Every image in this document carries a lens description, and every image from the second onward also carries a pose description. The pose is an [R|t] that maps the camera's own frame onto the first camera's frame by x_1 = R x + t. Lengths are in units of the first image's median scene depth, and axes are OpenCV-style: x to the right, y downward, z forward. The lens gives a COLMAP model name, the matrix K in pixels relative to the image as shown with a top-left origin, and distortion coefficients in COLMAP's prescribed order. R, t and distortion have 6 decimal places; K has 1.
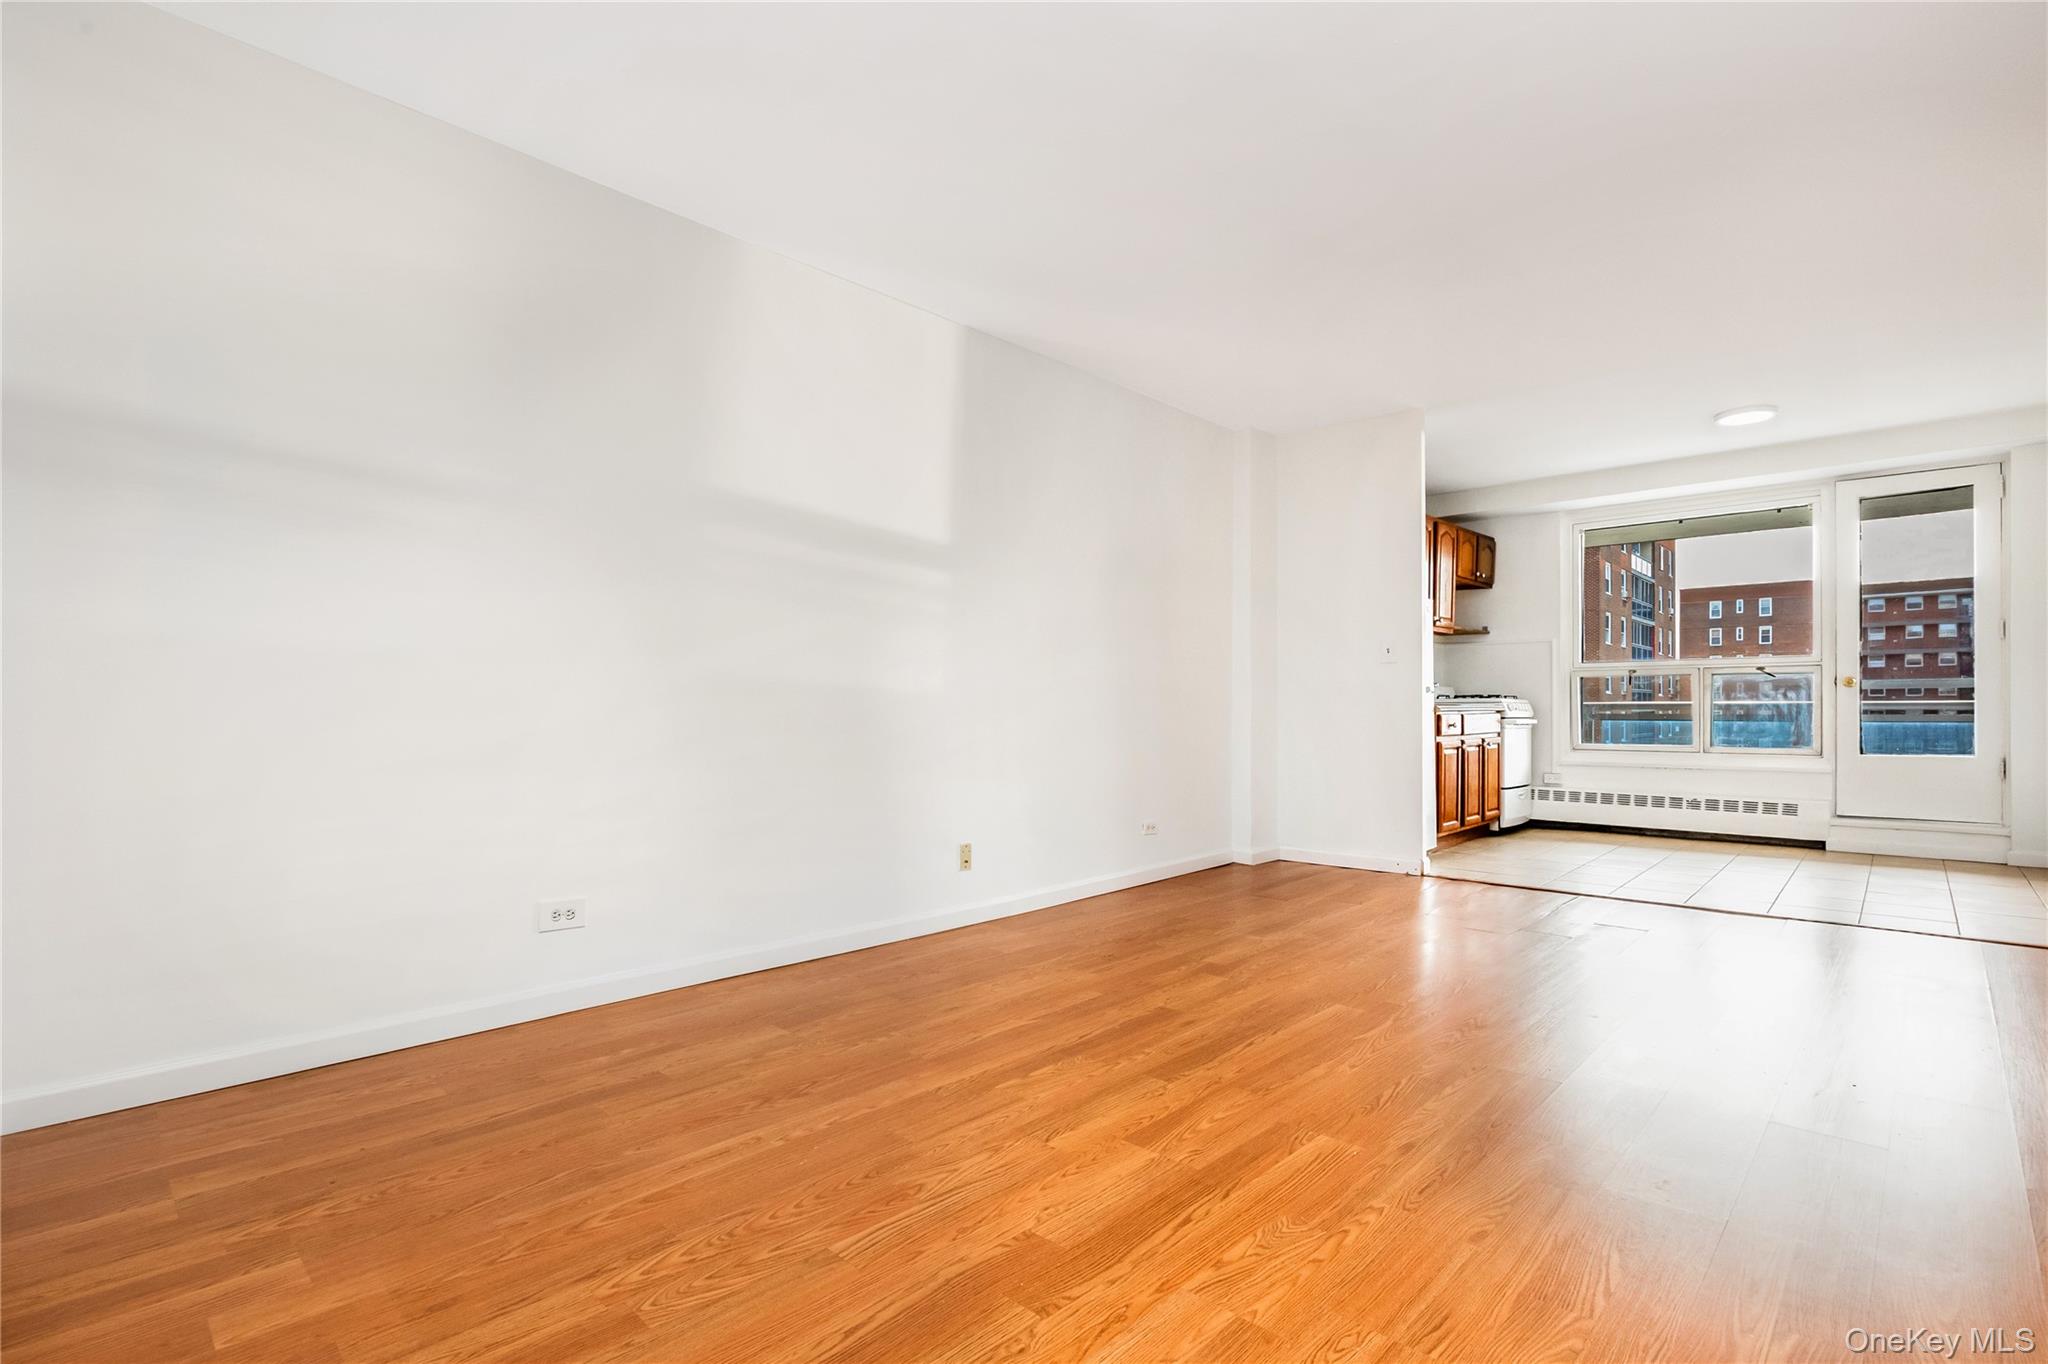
lens RADIAL K [[993.4, 0, 1025.3], [0, 993.4, 703.3], [0, 0, 1]] dist [-0.001446, 0.000065]
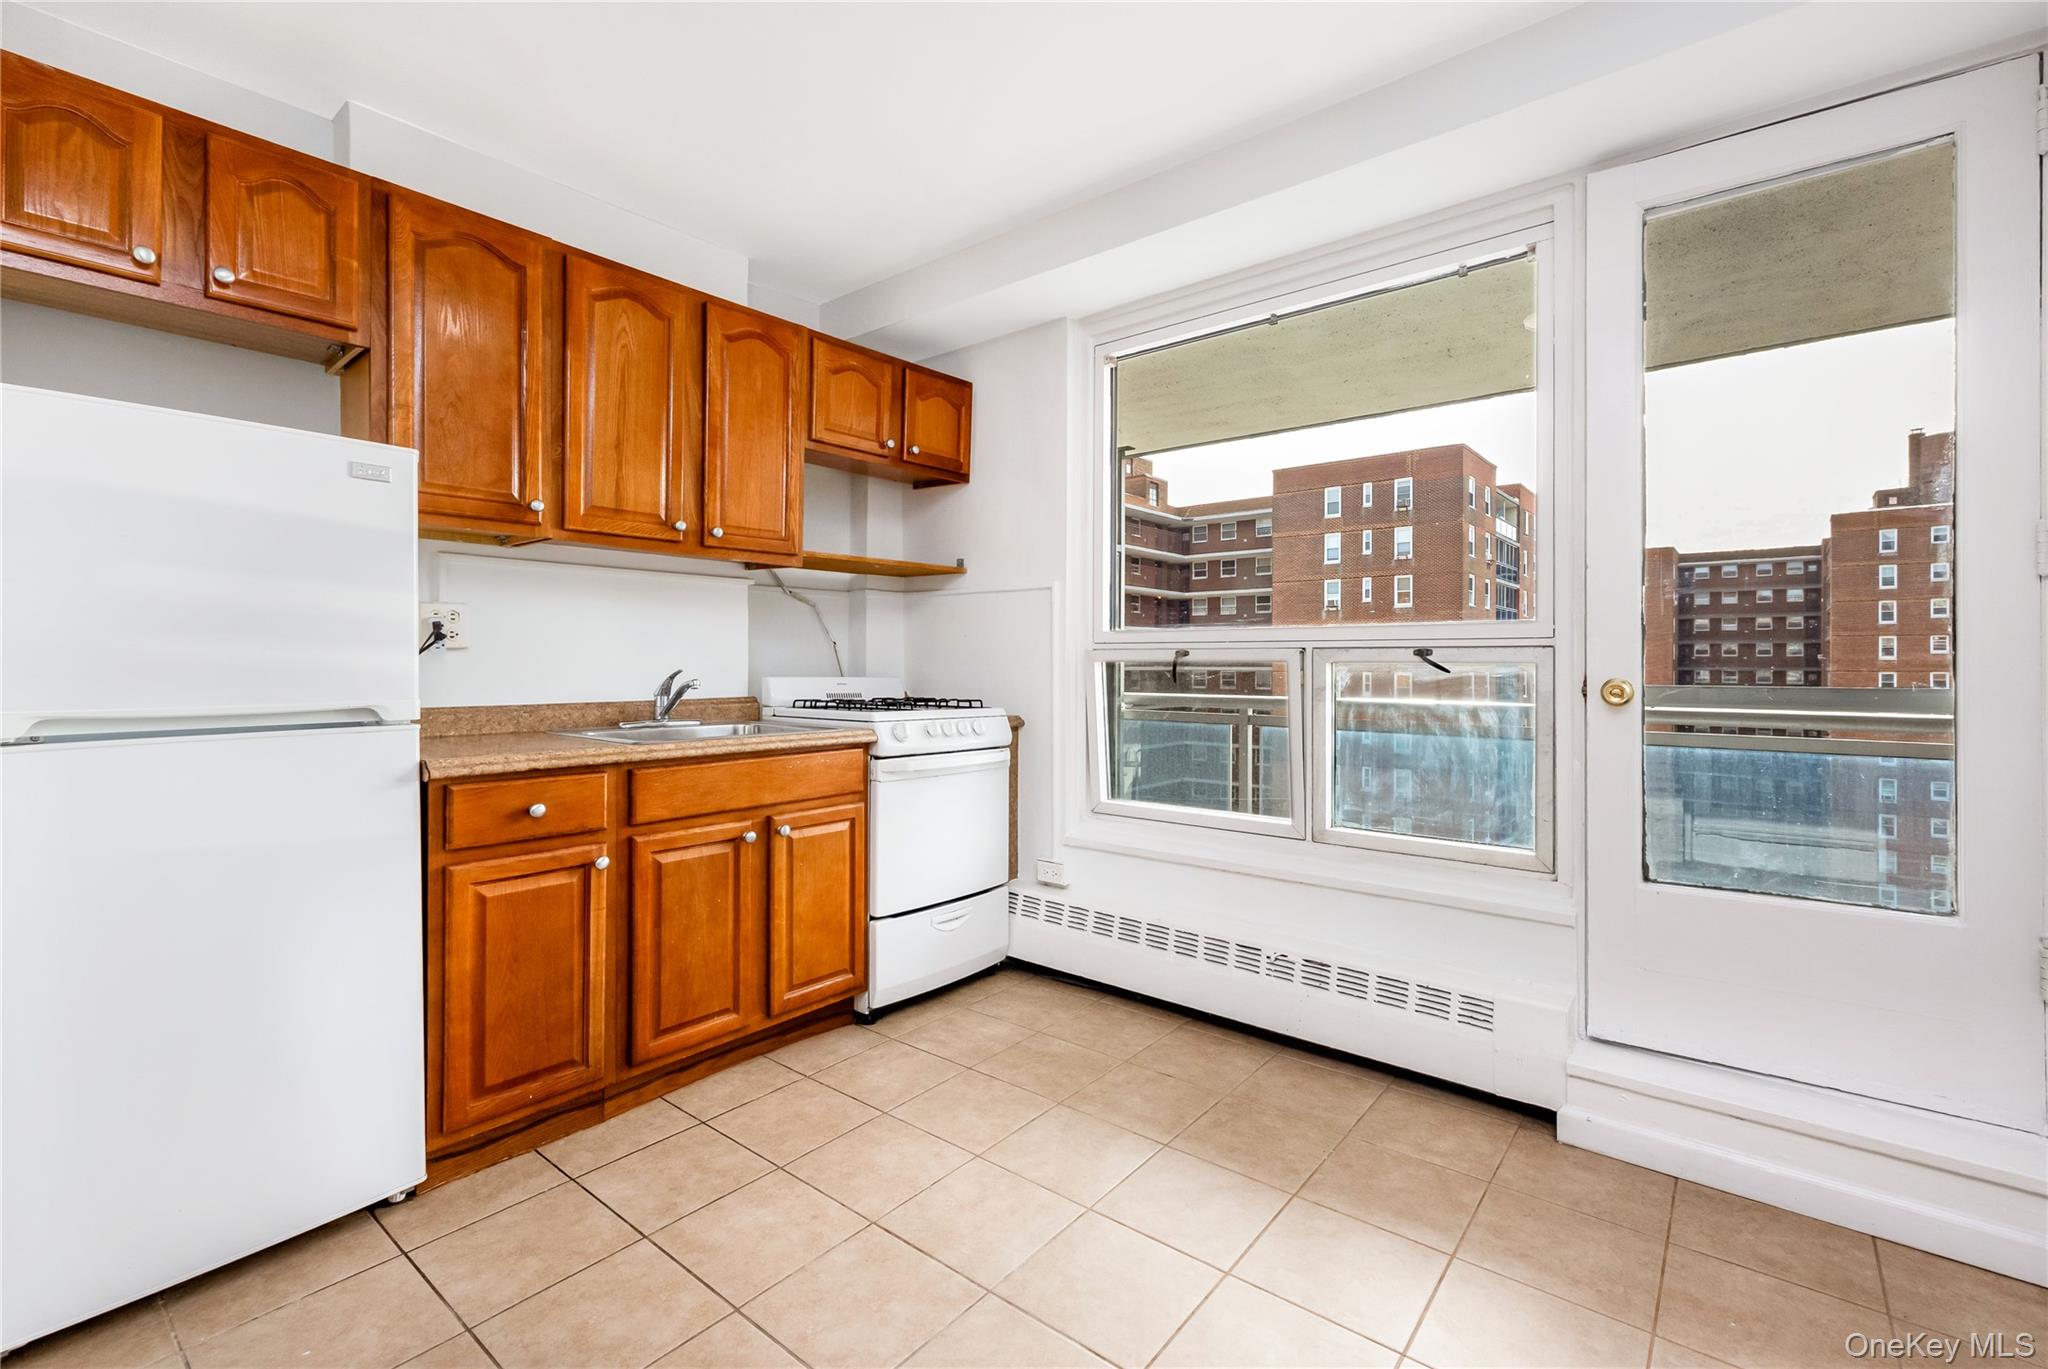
lens RADIAL K [[901.9, 0, 1023.6], [0, 901.9, 654.1], [0, 0, 1]] dist [0.005159, 0.000036]
pose [[0.998962, 0.005155, 0.045256, 0.489125], [-0.005008, 0.999982, -0.003358, -0.028133], [-0.045273, 0.003127, 0.998970, 0.553264]]
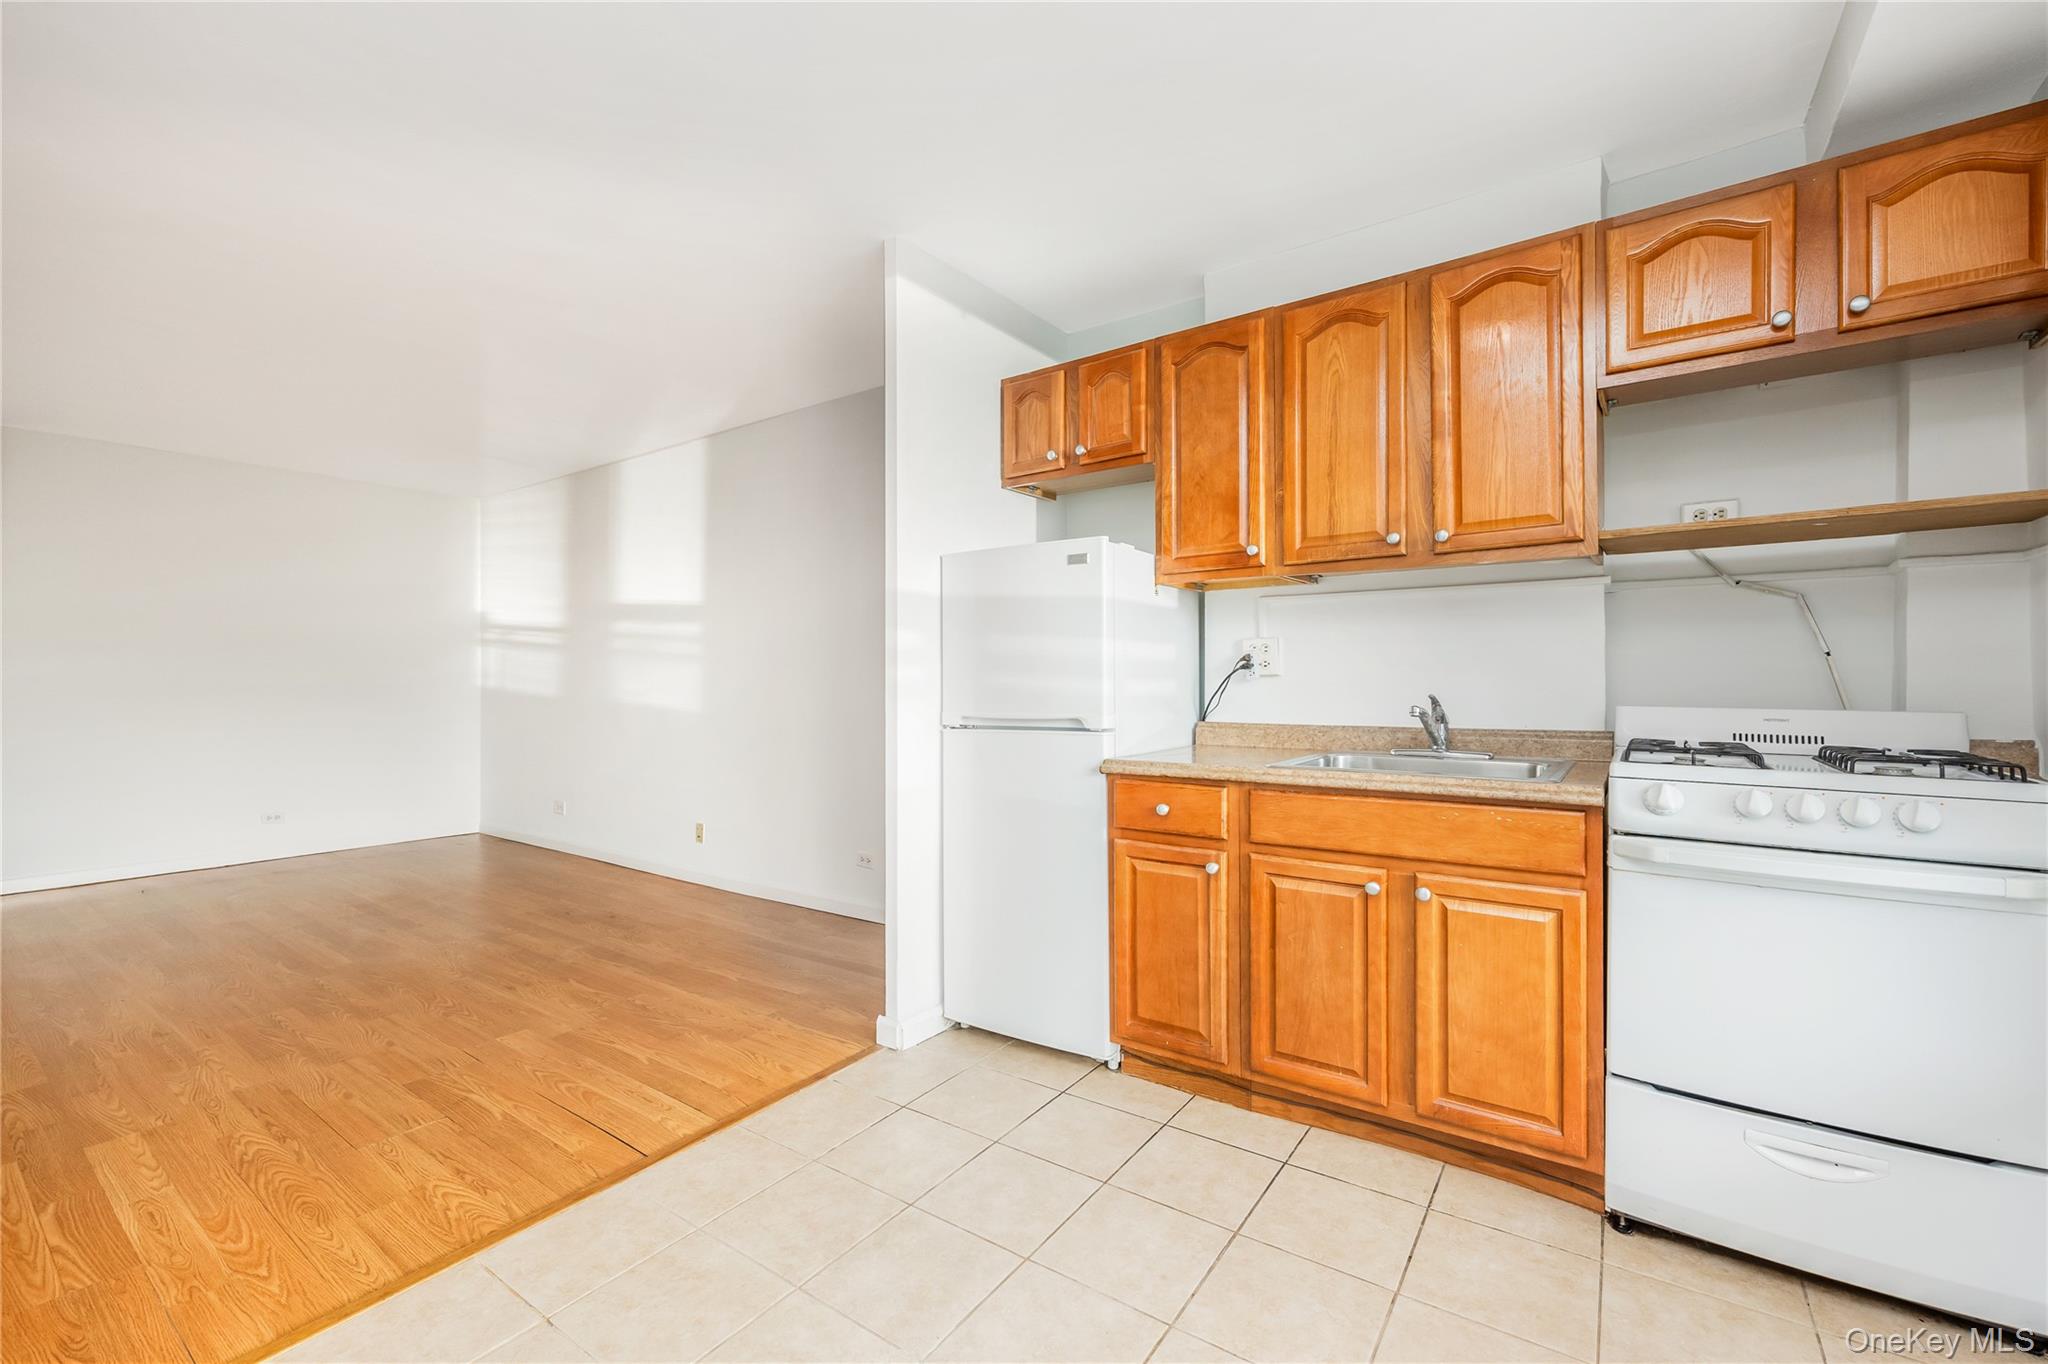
lens RADIAL K [[848.1, 0, 1024.0], [0, 848.1, 682.0], [0, 0, 1]] dist [-0.002820, -0.000165]
pose [[0.119988, 0.001117, -0.992775, 0.642322], [0.009568, 0.999952, 0.002281, -0.029131], [0.992729, -0.009772, 0.119972, 0.726601]]
